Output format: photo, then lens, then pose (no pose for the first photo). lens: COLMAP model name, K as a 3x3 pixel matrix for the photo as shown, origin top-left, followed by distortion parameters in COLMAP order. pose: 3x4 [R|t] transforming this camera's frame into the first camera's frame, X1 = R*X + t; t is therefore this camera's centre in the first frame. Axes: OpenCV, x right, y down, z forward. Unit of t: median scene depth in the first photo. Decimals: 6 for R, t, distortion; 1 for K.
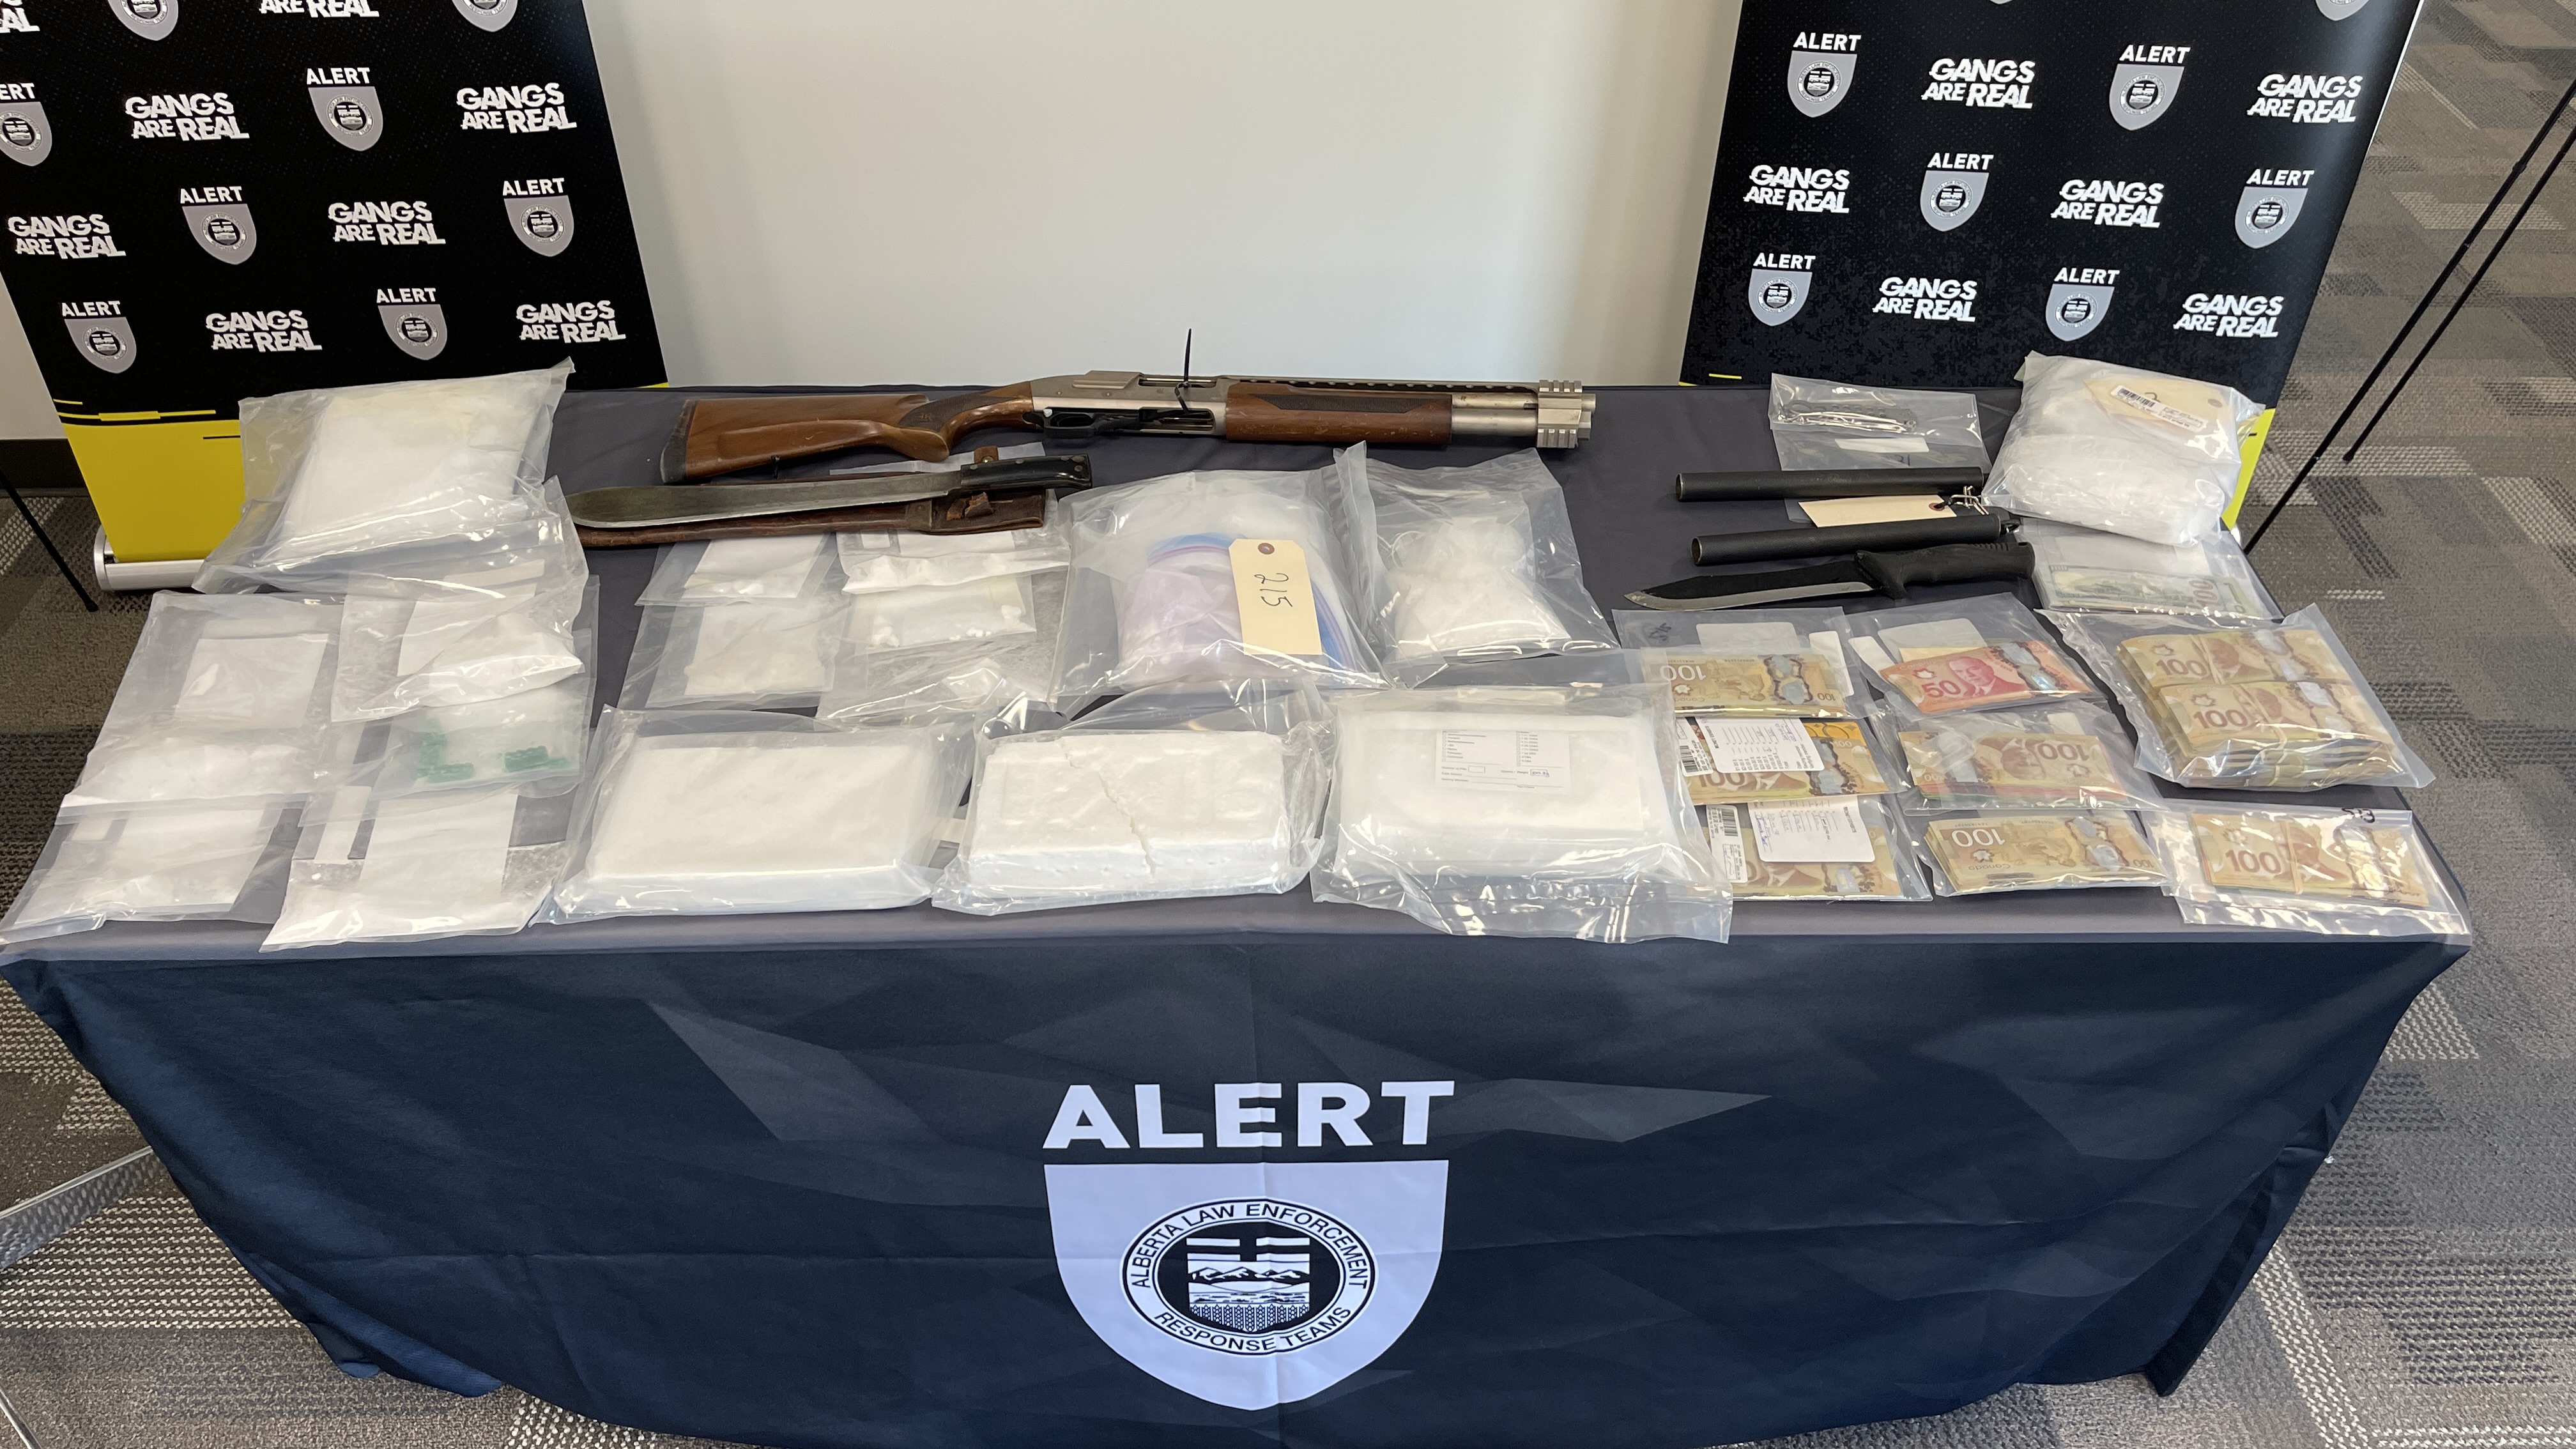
lens RADIAL K [[1939.6, 0, 1288.0], [0, 1939.6, 724.5], [0, 0, 1]] dist [0.090941, -0.134949]
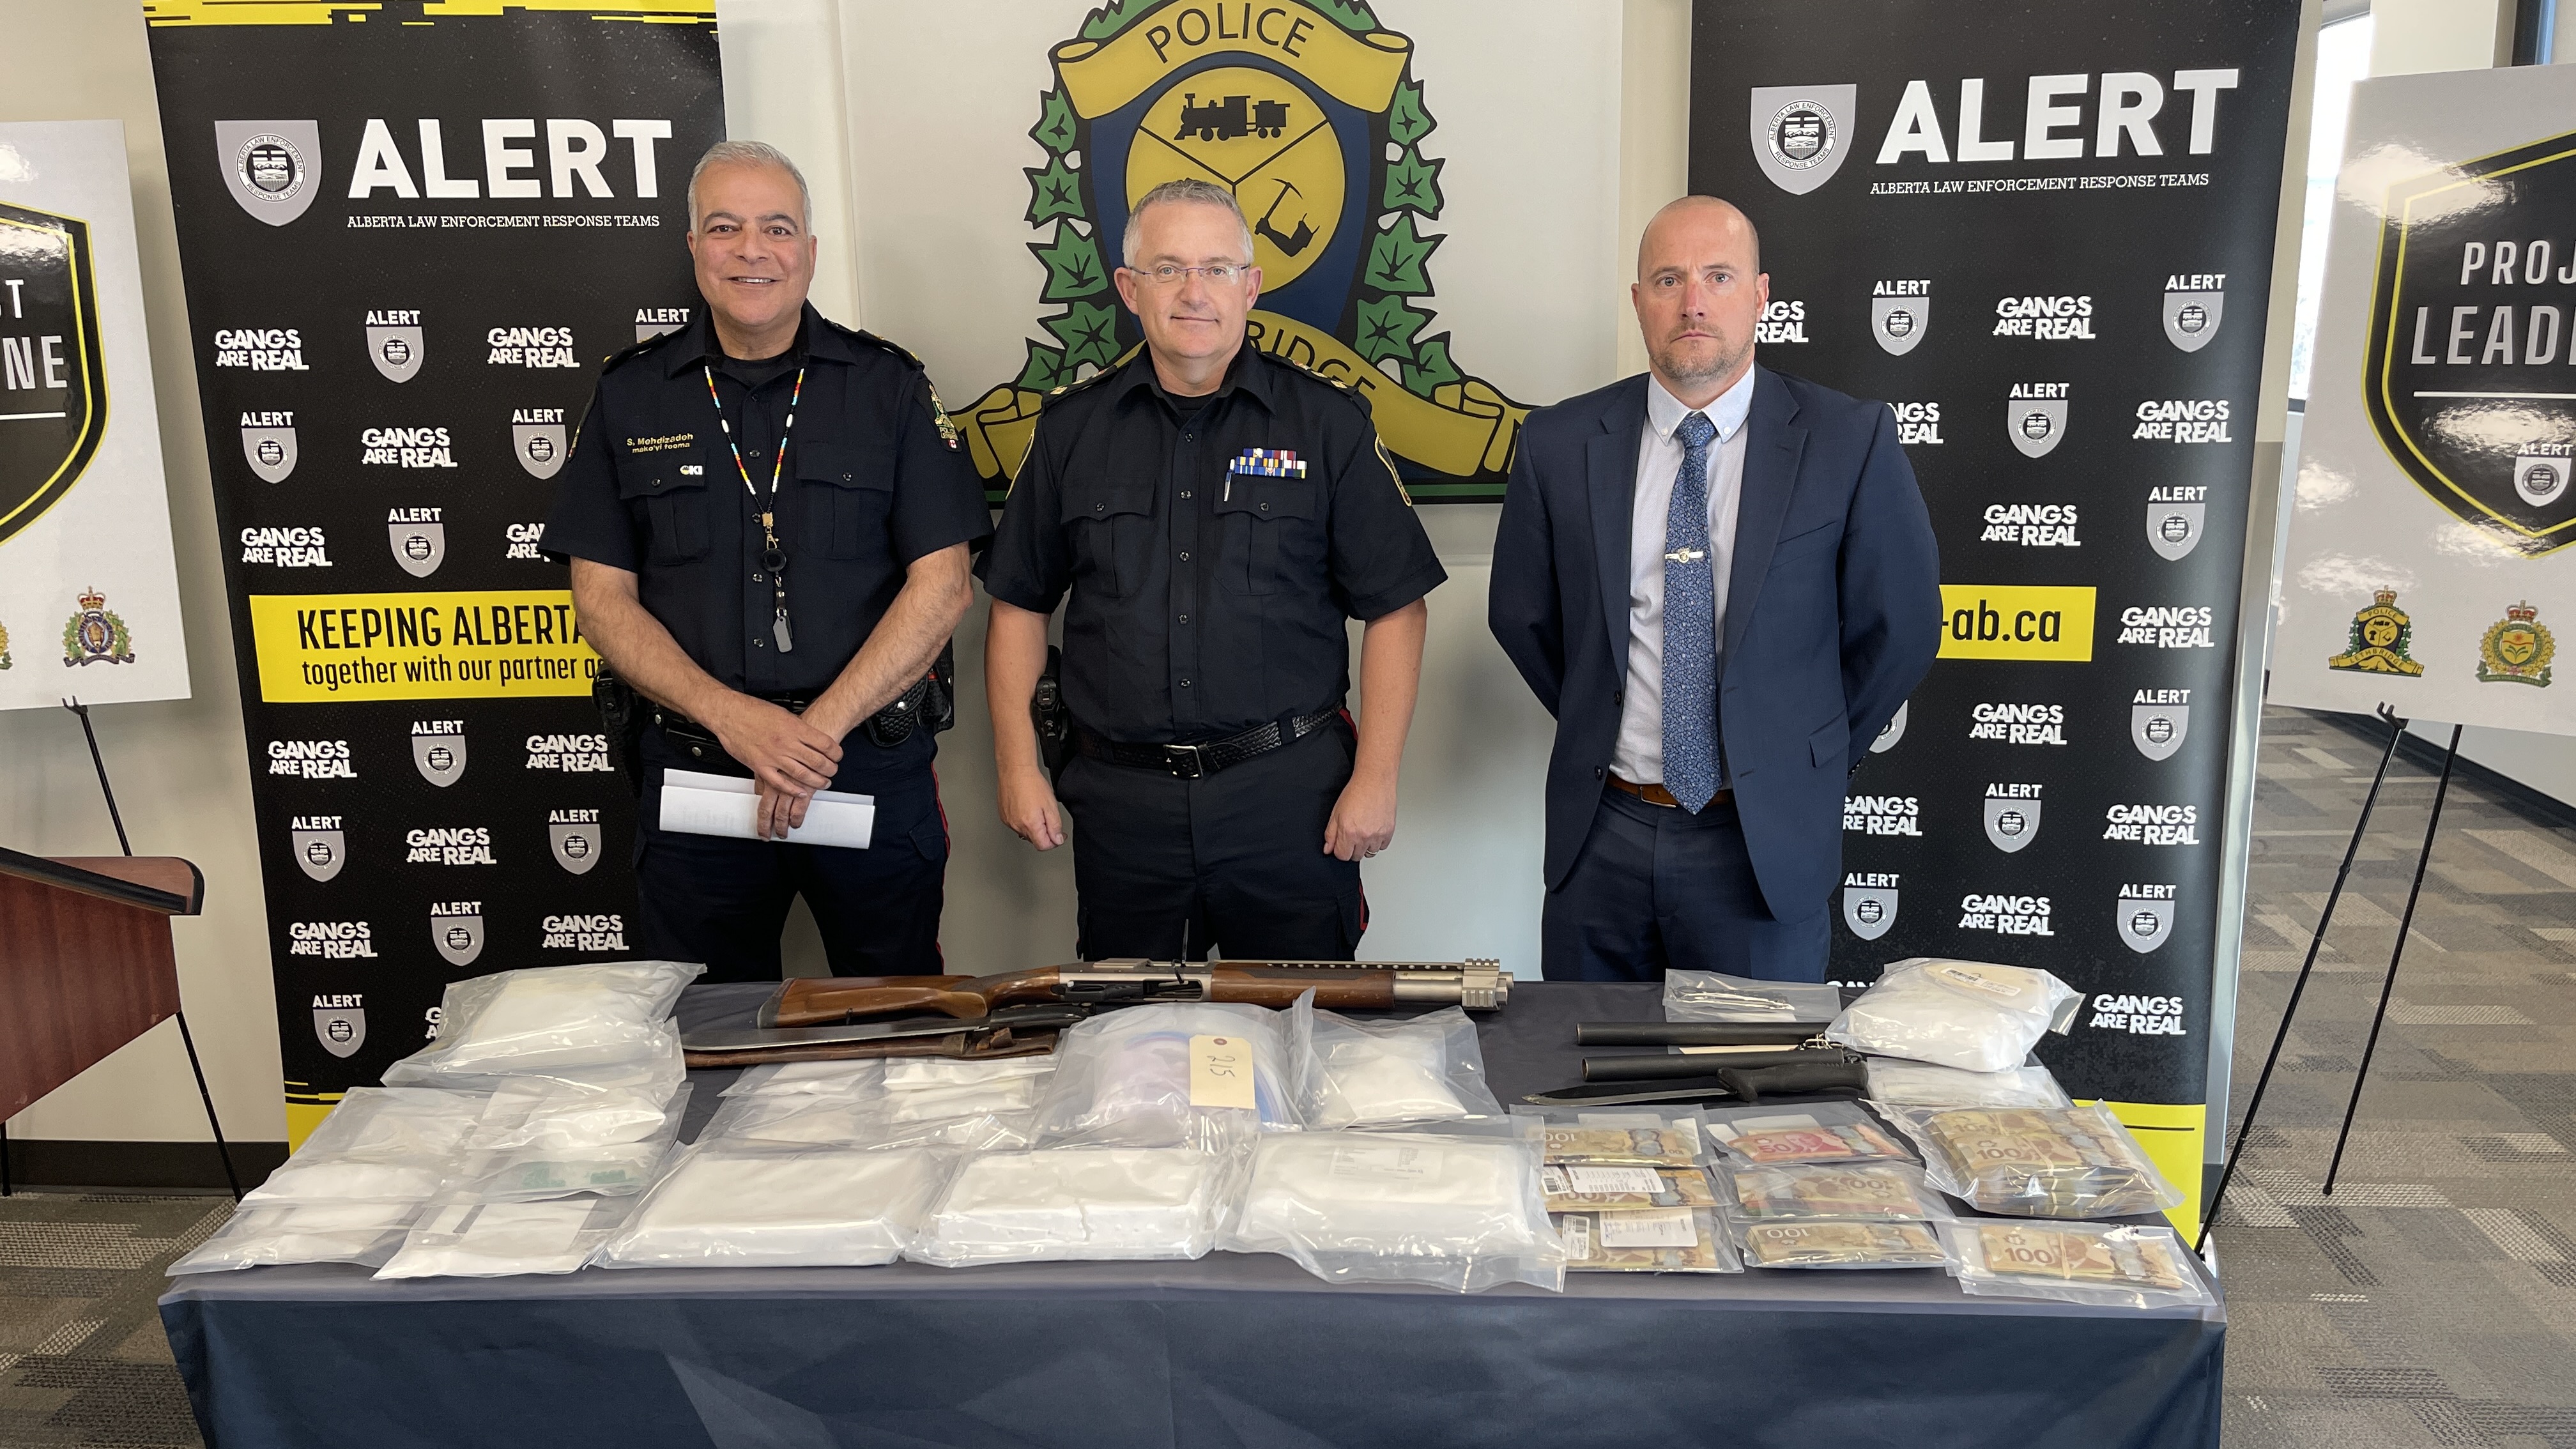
lens RADIAL K [[1939.6, 0, 1288.0], [0, 1939.6, 724.5], [0, 0, 1]] dist [0.090941, -0.134949]
pose [[0.996589, -0.009236, -0.082004, 0.135705], [-0.030894, 0.879696, -0.474532, 0.318764], [0.076521, 0.475447, 0.876410, -0.179442]]
